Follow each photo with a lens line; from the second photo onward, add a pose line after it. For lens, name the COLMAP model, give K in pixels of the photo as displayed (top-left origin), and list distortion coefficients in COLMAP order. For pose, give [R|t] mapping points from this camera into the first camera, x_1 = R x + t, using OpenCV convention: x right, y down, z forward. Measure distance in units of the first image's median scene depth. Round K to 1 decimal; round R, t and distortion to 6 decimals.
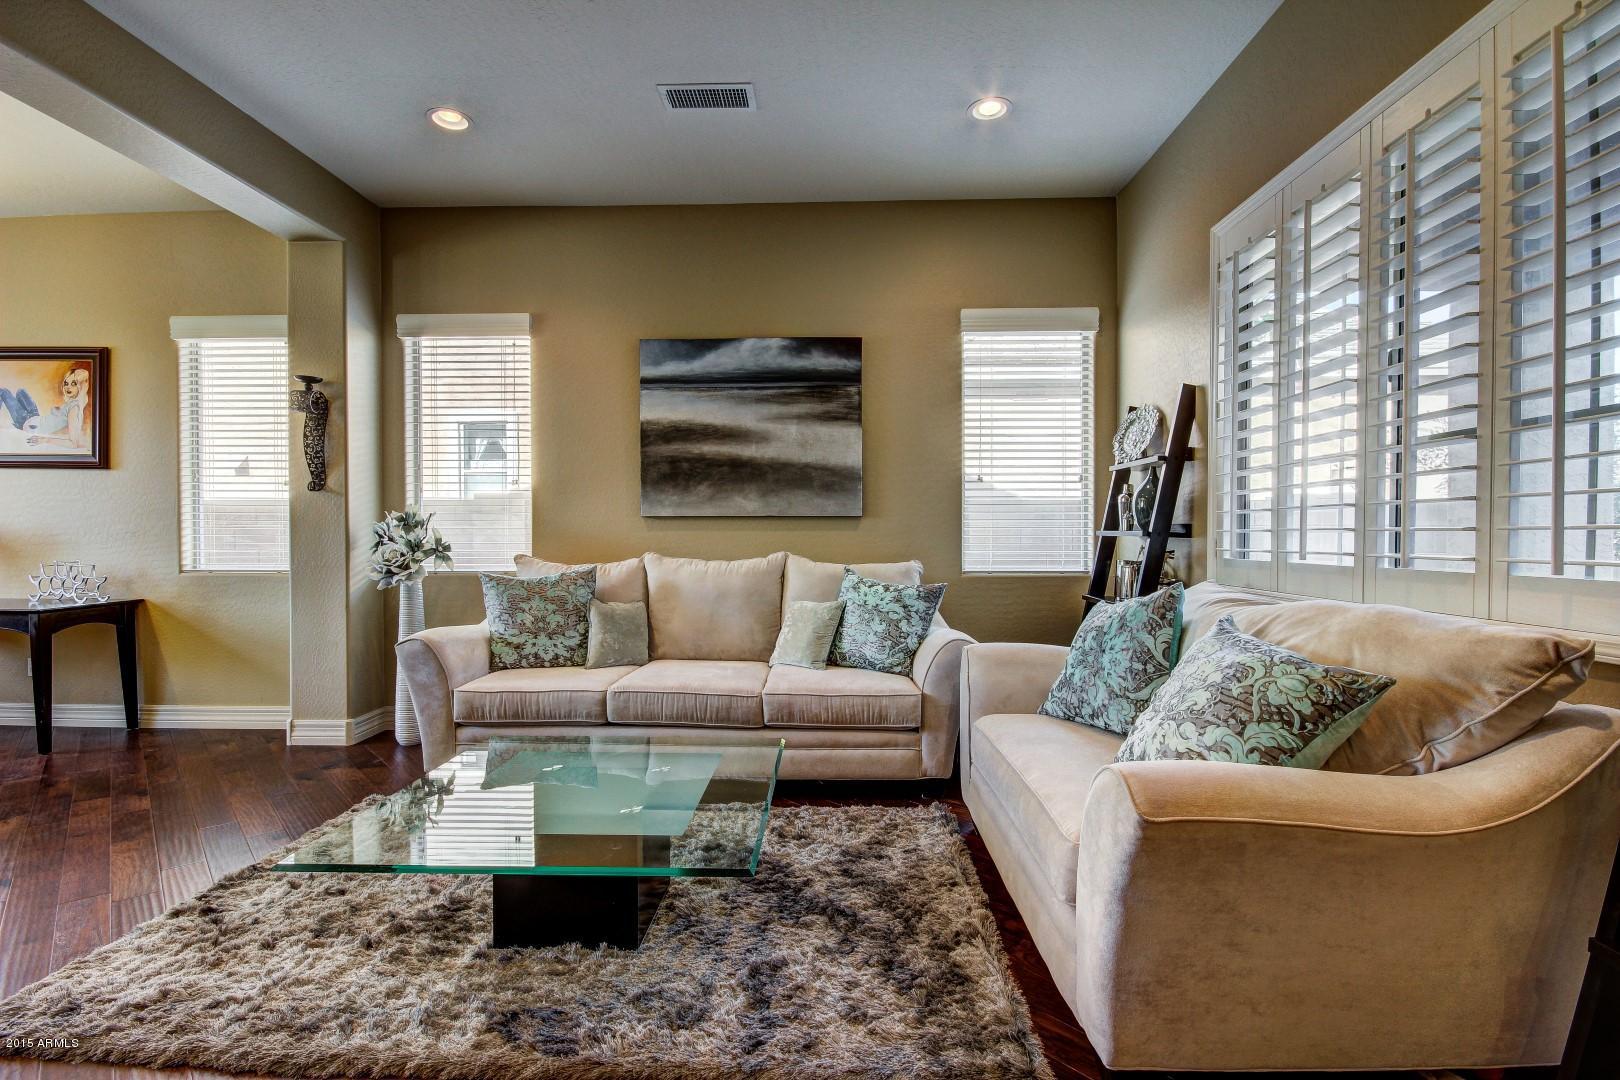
lens RADIAL K [[756.7, 0, 809.2], [0, 756.7, 547.9], [0, 0, 1]] dist [0.002200, -0.001548]
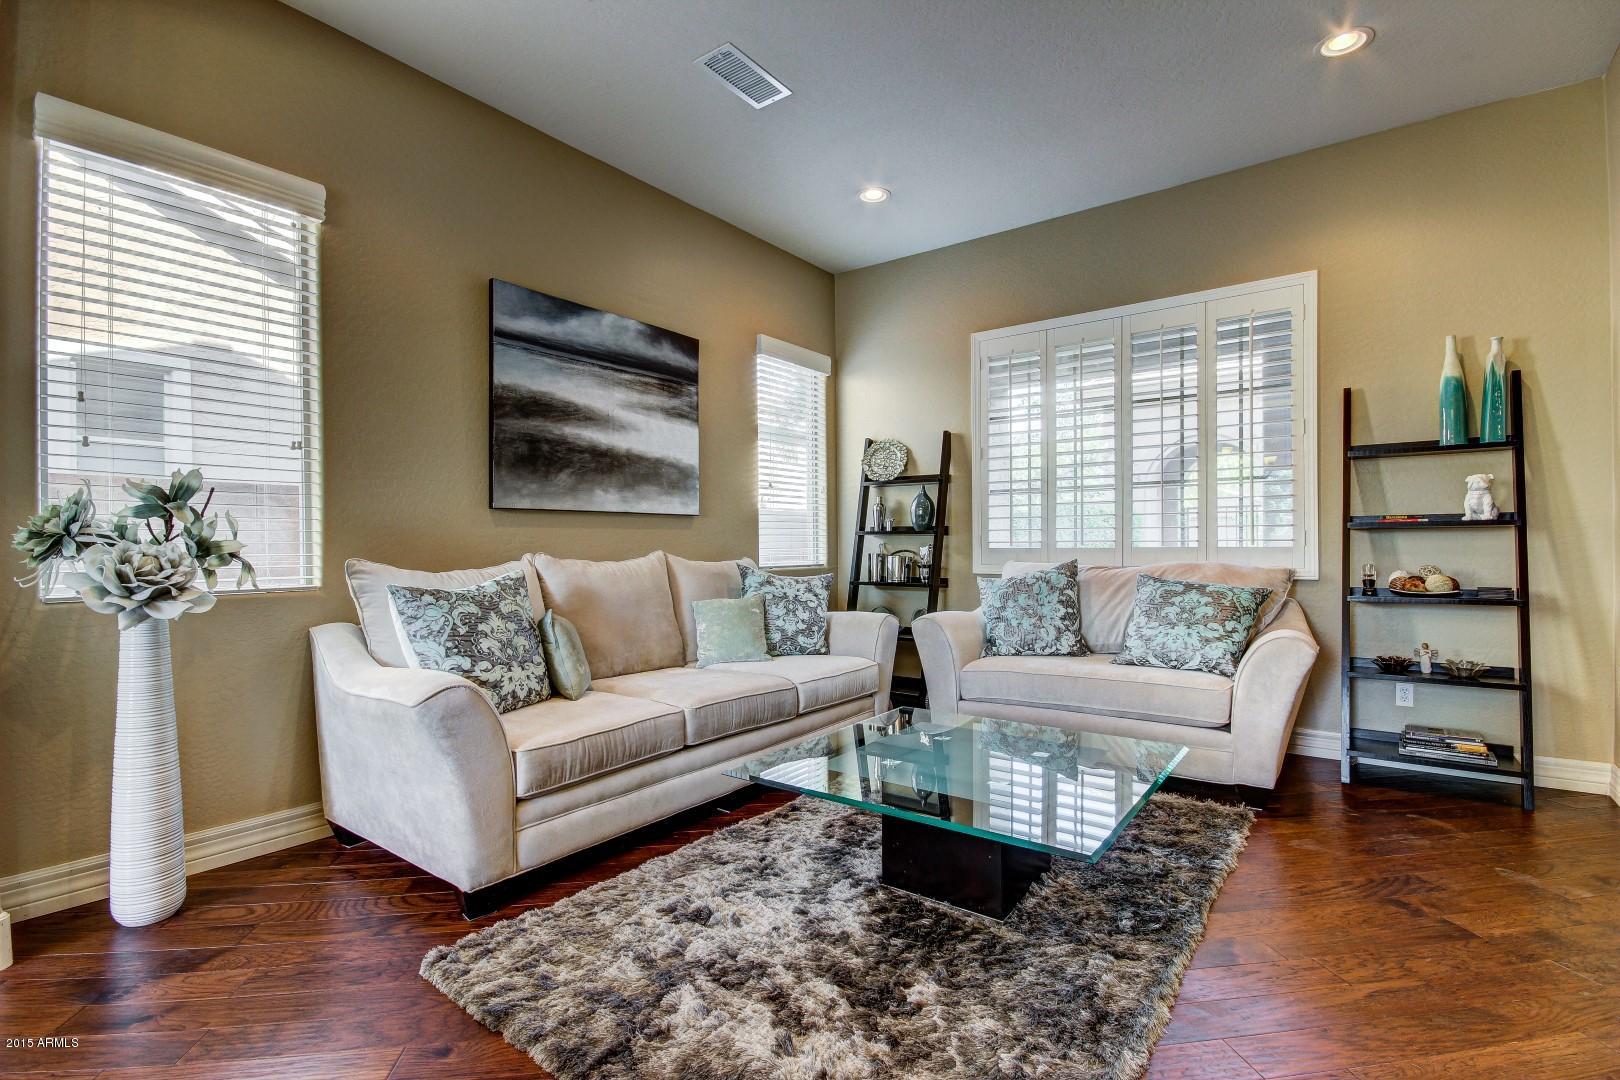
lens RADIAL K [[756.7, 0, 818.9], [0, 756.7, 546.3], [0, 0, 1]] dist [0.002200, -0.001548]
pose [[0.565493, -0.006101, 0.824730, -0.678994], [0.015316, 0.999878, -0.003105, 0.005733], [-0.824611, 0.014387, 0.565518, 0.293048]]
